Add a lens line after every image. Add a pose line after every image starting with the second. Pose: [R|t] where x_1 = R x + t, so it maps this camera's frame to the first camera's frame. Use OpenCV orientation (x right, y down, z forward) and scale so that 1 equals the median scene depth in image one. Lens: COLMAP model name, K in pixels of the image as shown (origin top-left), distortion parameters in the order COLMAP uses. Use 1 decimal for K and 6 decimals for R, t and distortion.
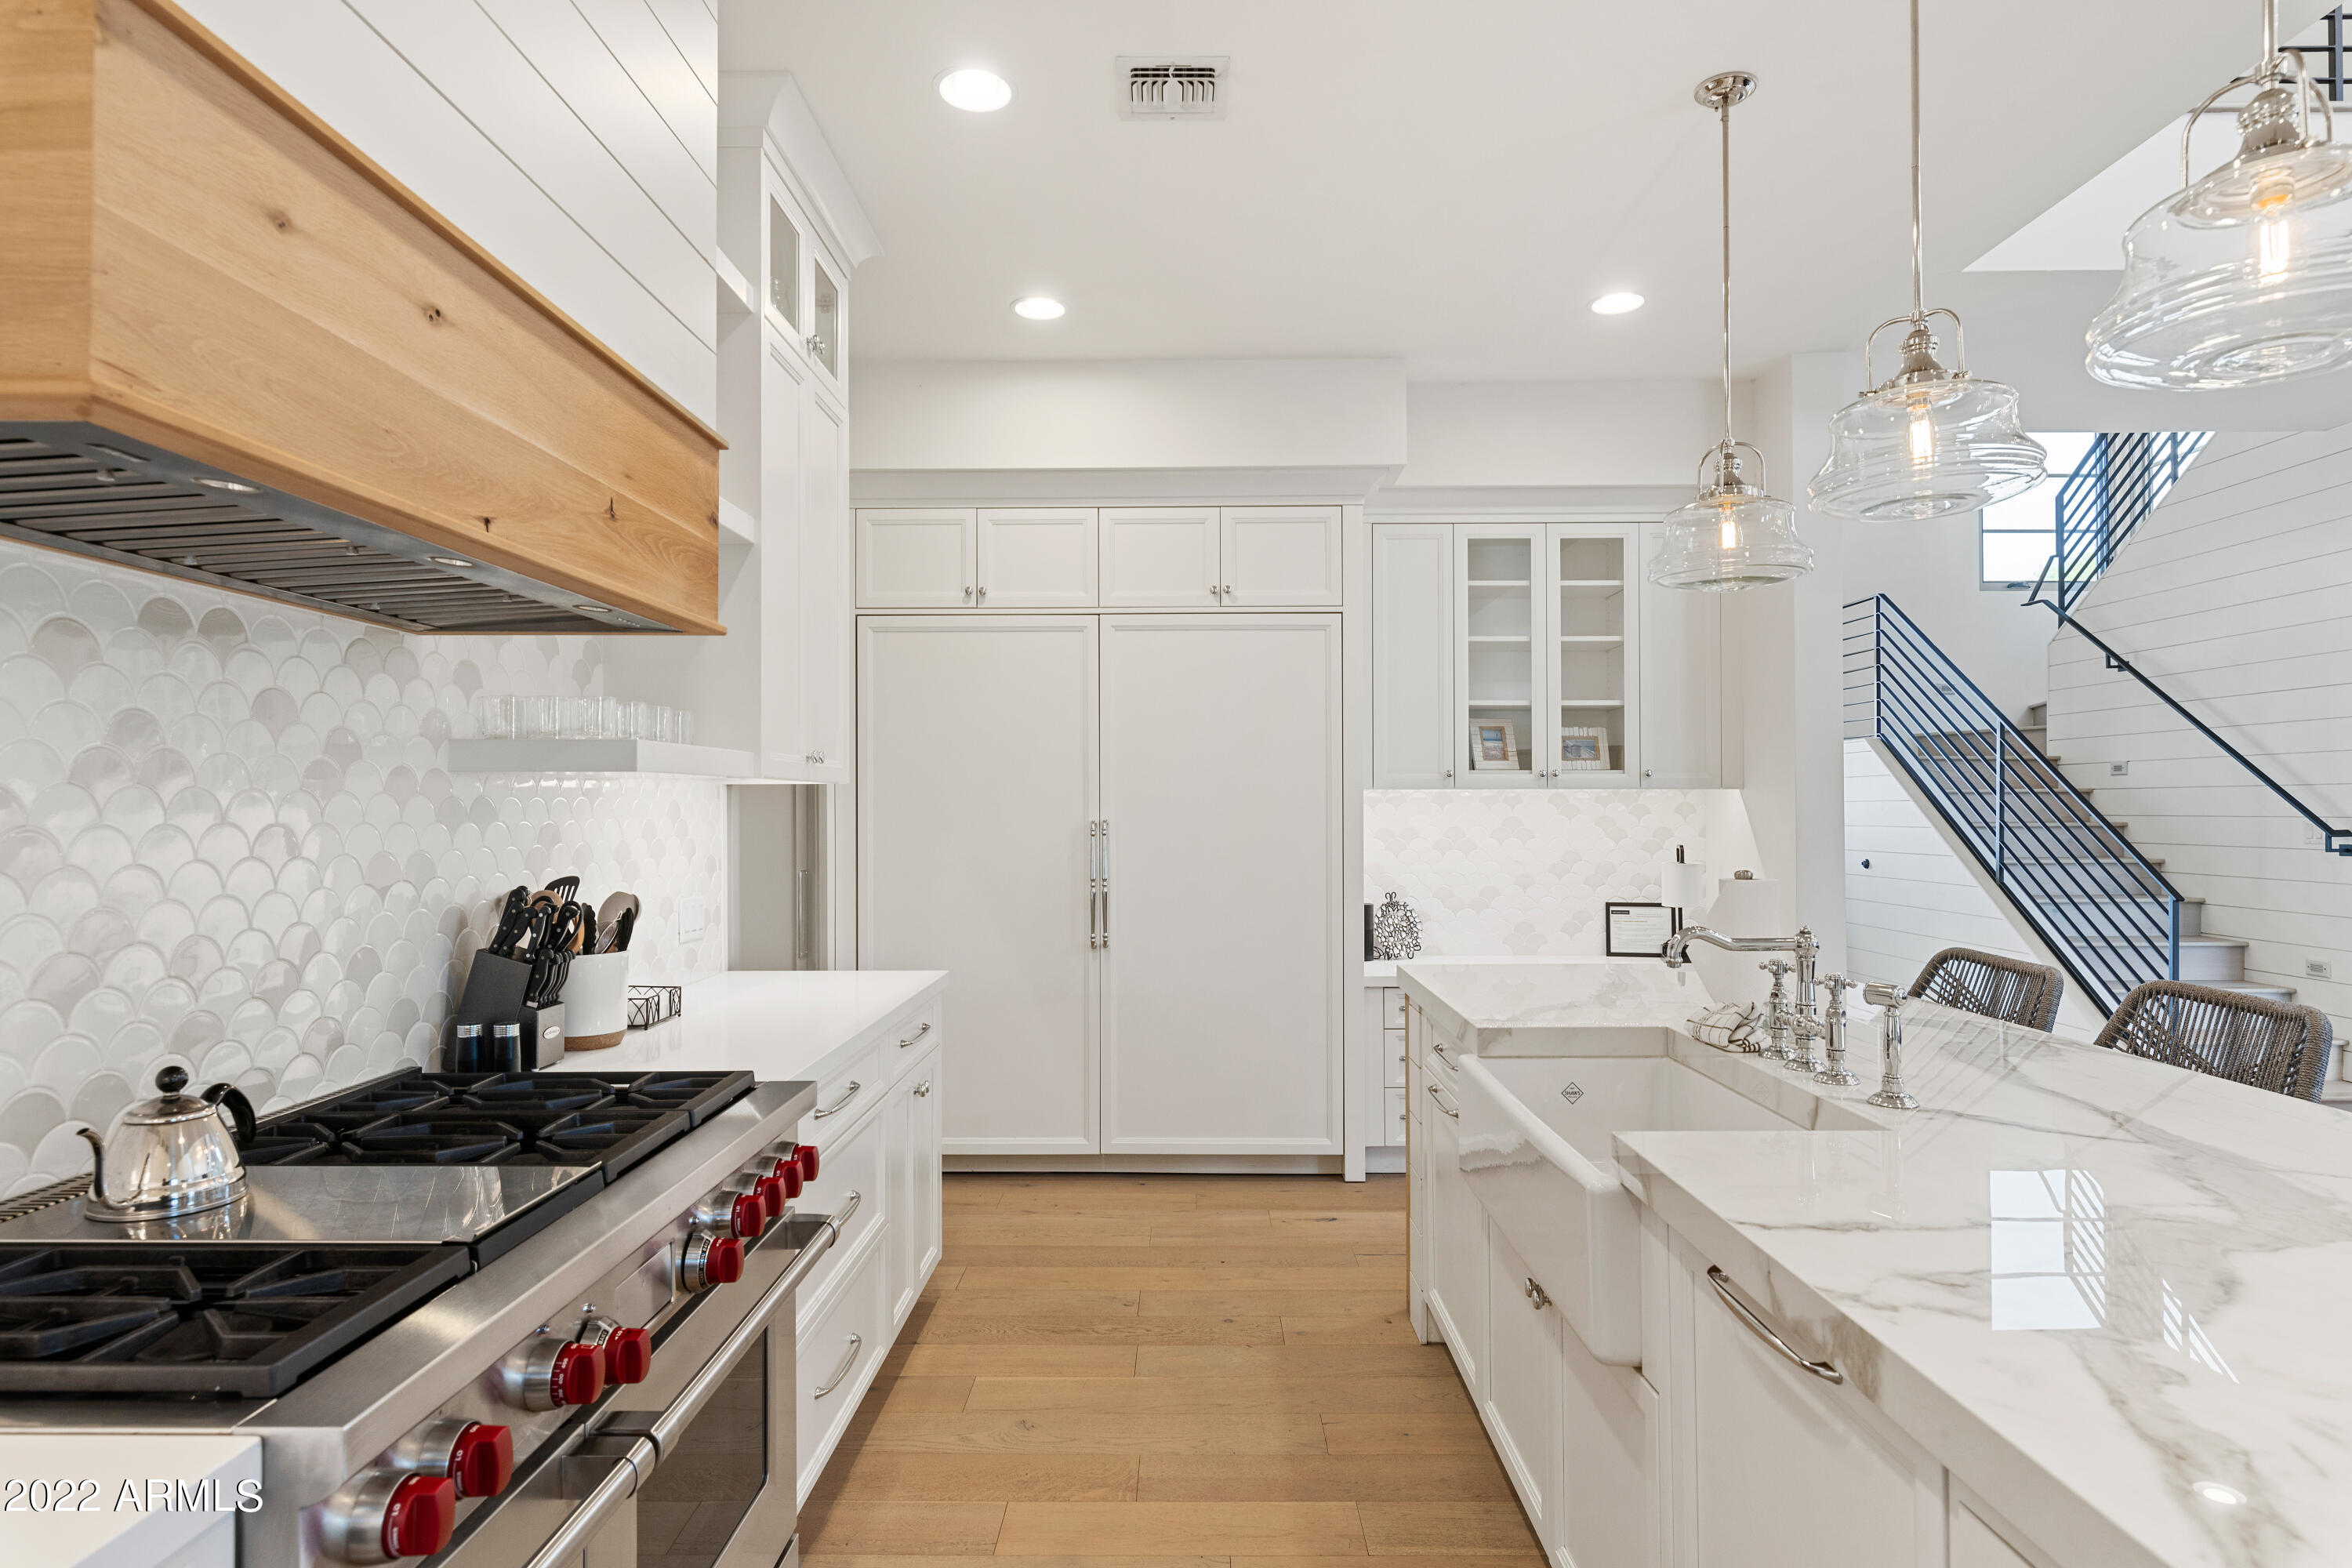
lens RADIAL K [[1287.2, 0, 1170.9], [0, 1287.2, 793.6], [0, 0, 1]] dist [-0.000808, 0.001195]
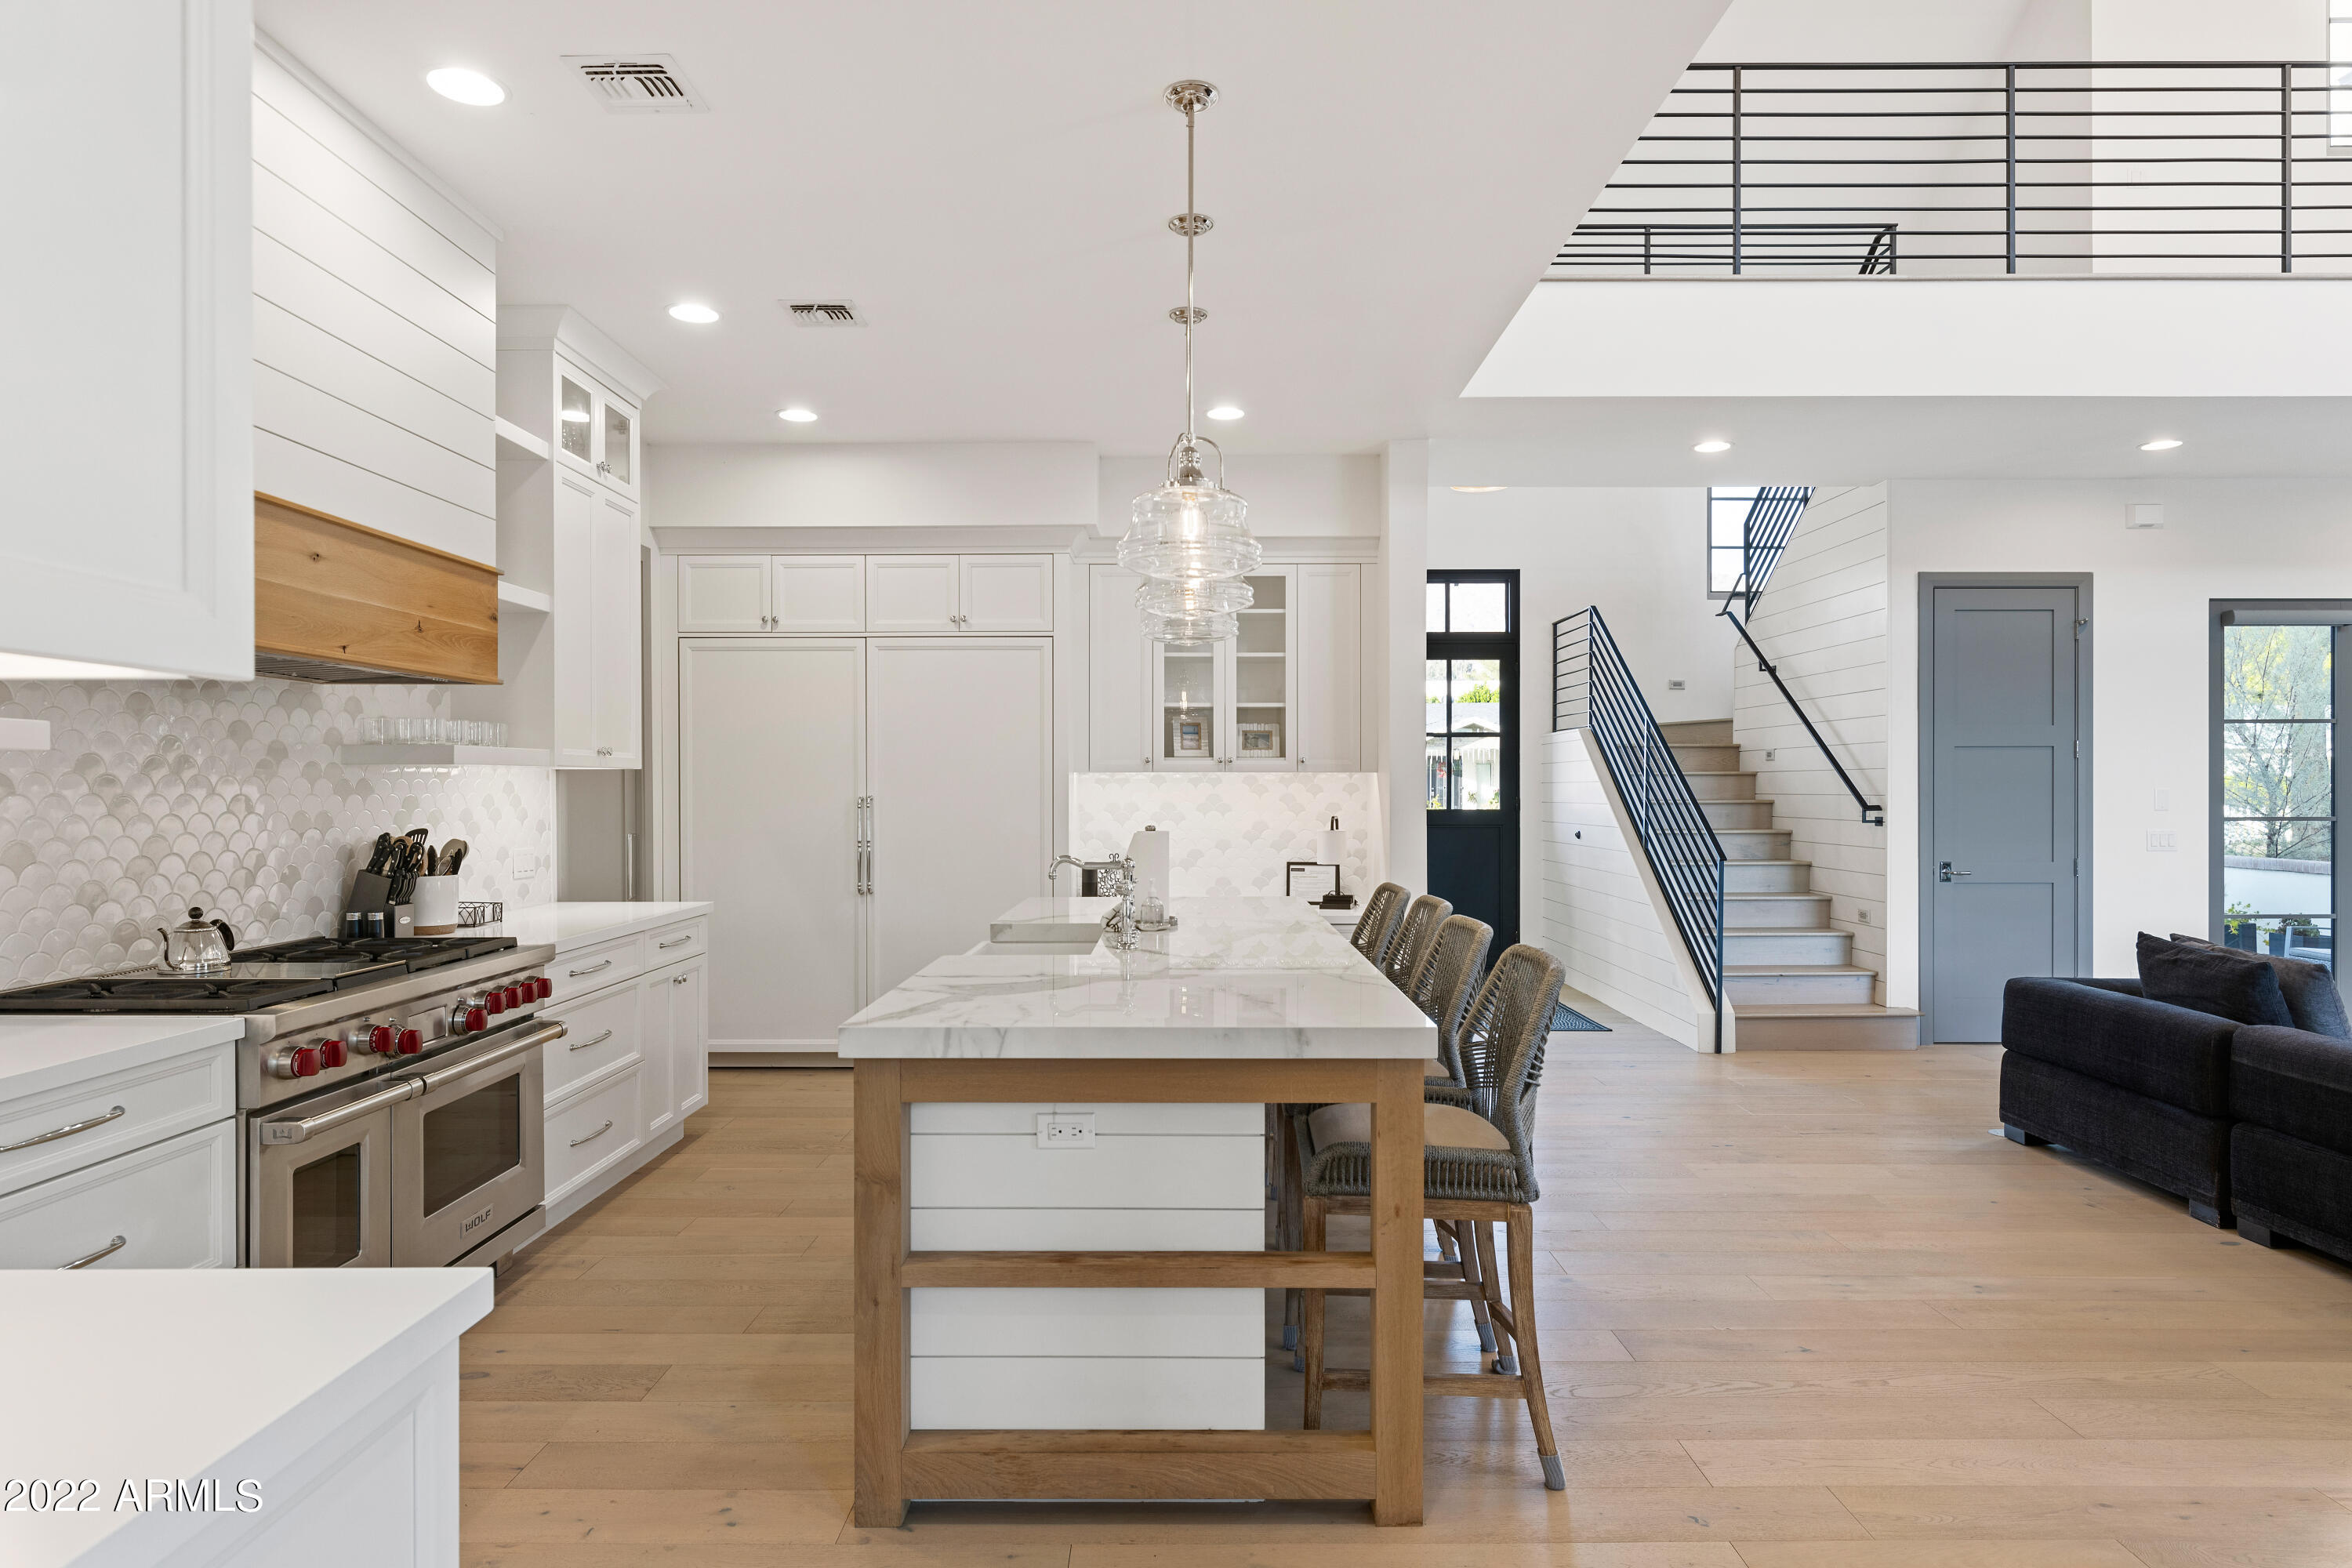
lens RADIAL K [[1364.9, 0, 1176.0], [0, 1364.9, 794.0], [0, 0, 1]] dist [0.001620, -0.000014]
pose [[0.999989, 0.001054, 0.004514, 0.368707], [-0.001126, 0.999873, 0.015897, -0.005345], [-0.004497, -0.015902, 0.999863, -0.558243]]
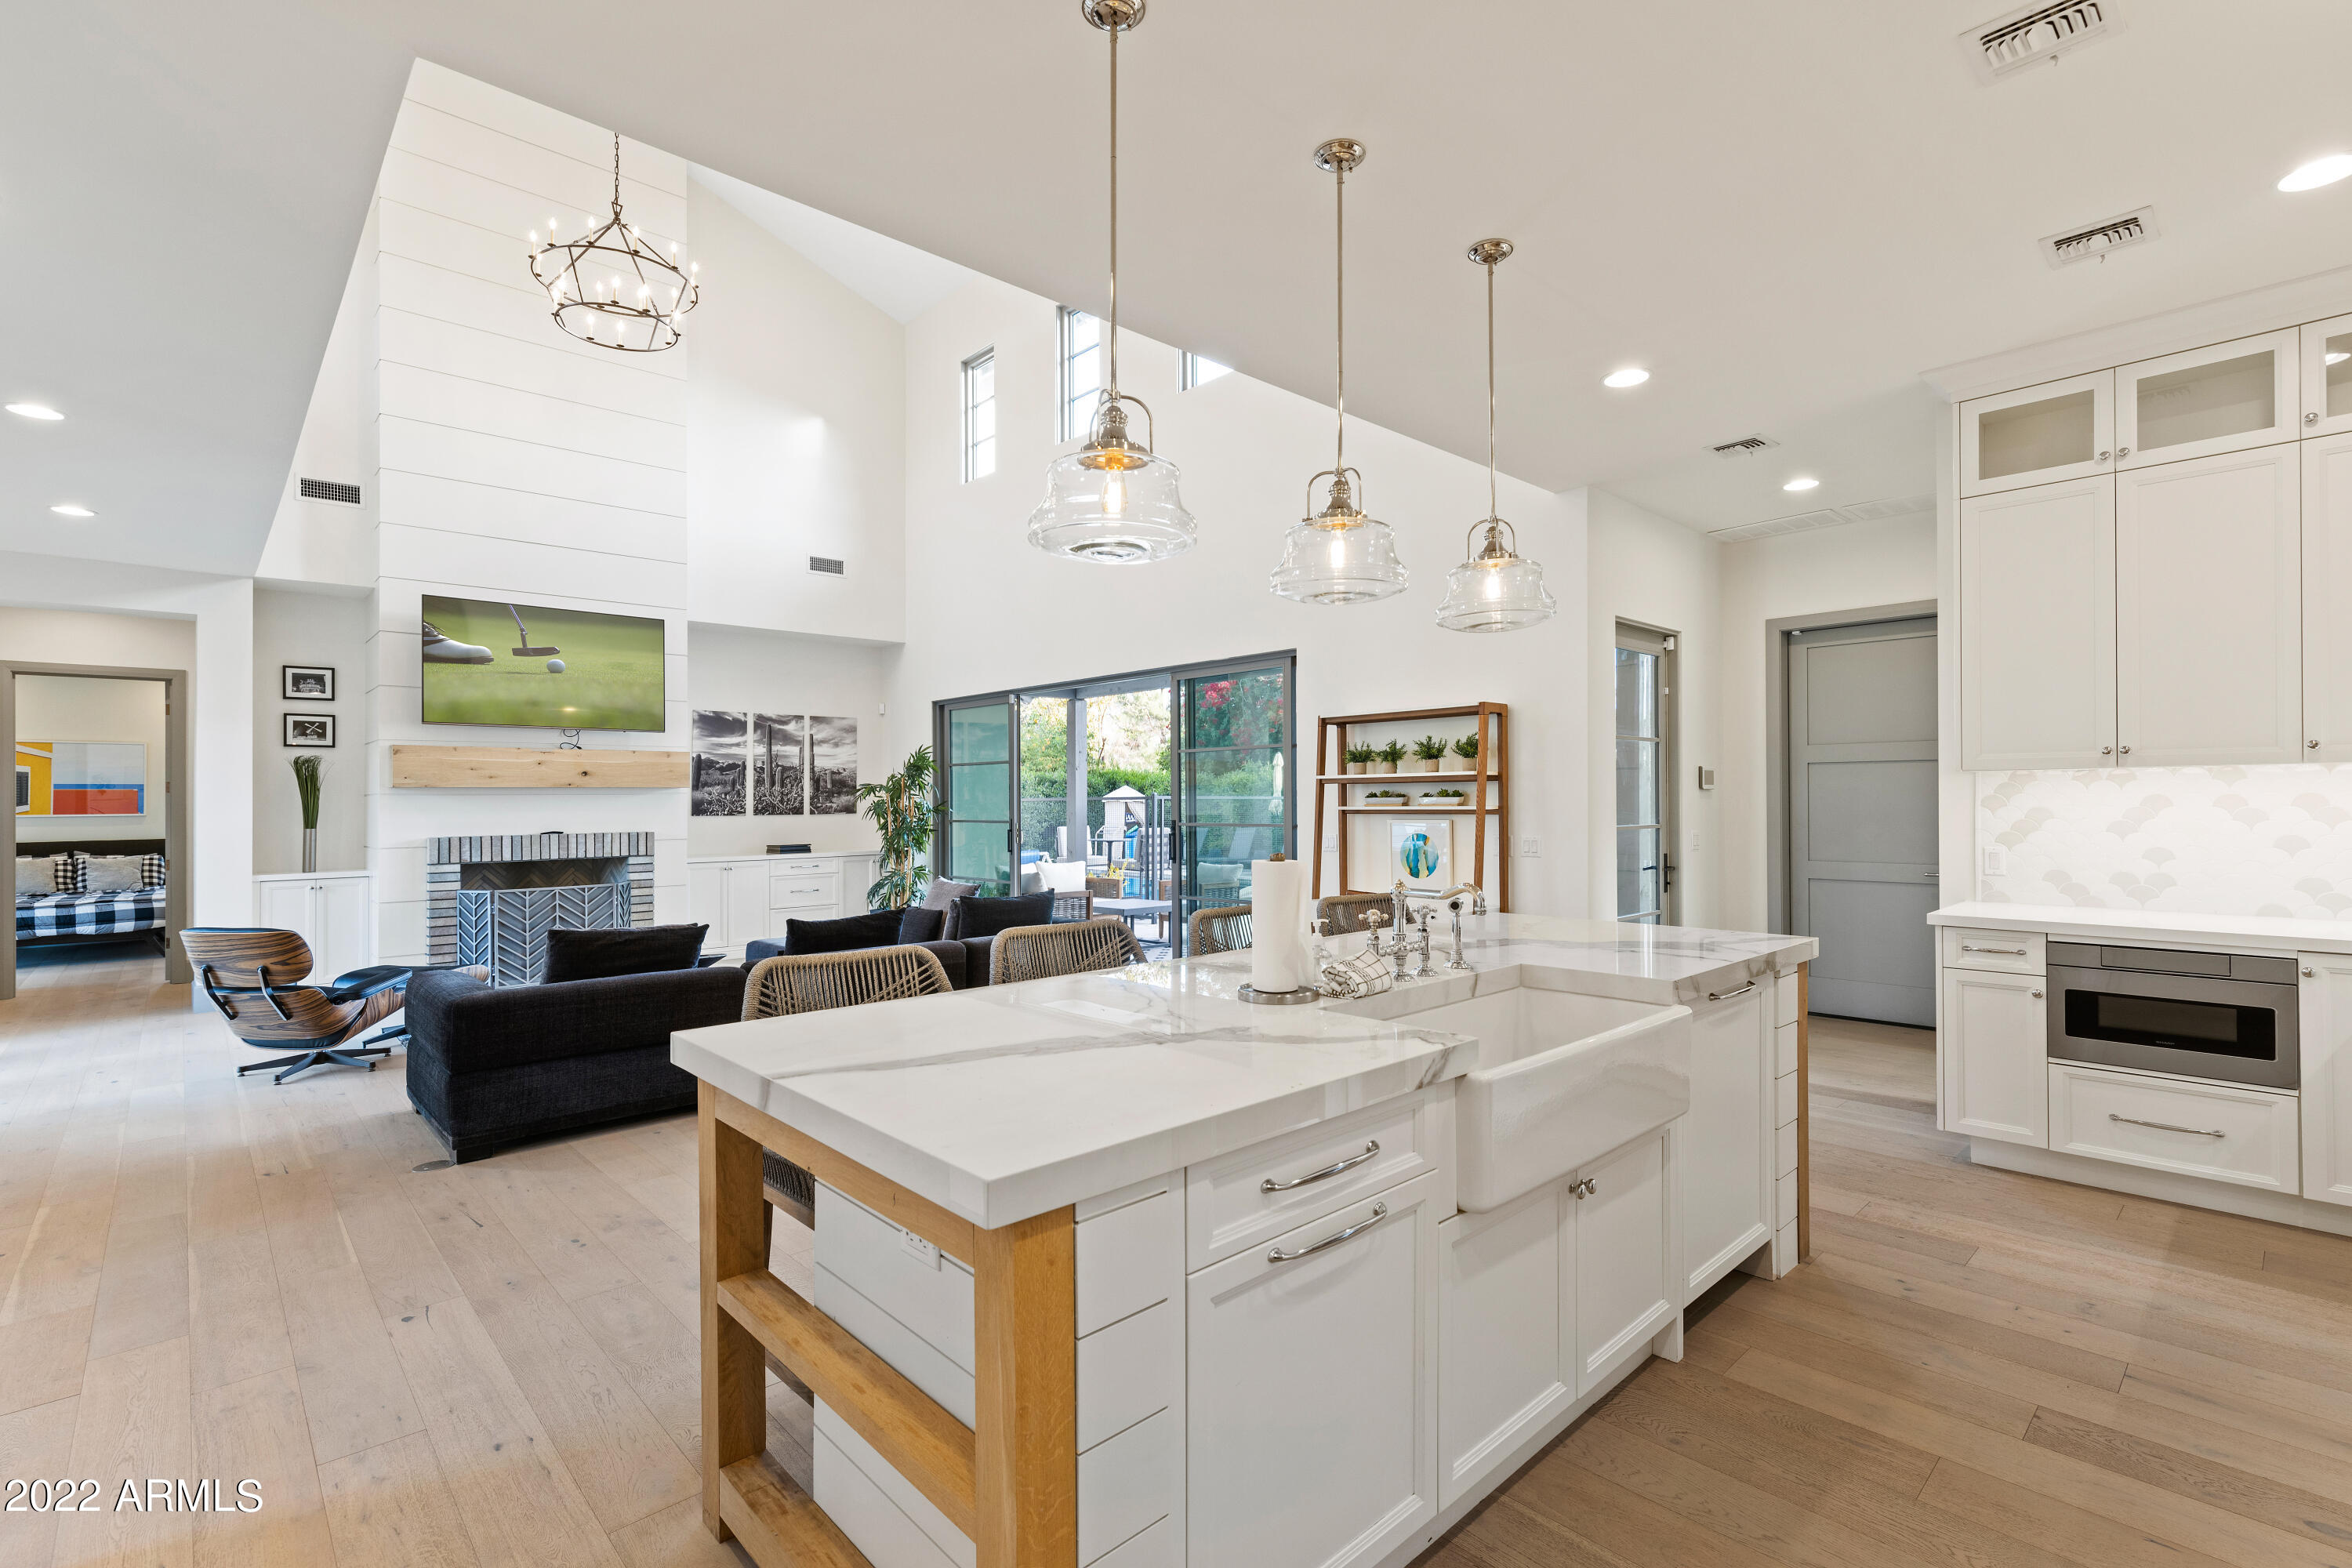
lens RADIAL K [[1066.5, 0, 1172.7], [0, 1066.5, 801.7], [0, 0, 1]] dist [-0.005302, 0.000040]
pose [[-0.691728, 0.009152, 0.722100, -0.119983], [0.004573, 0.999955, -0.008293, 0.019317], [-0.722144, -0.002435, -0.691739, 1.332290]]
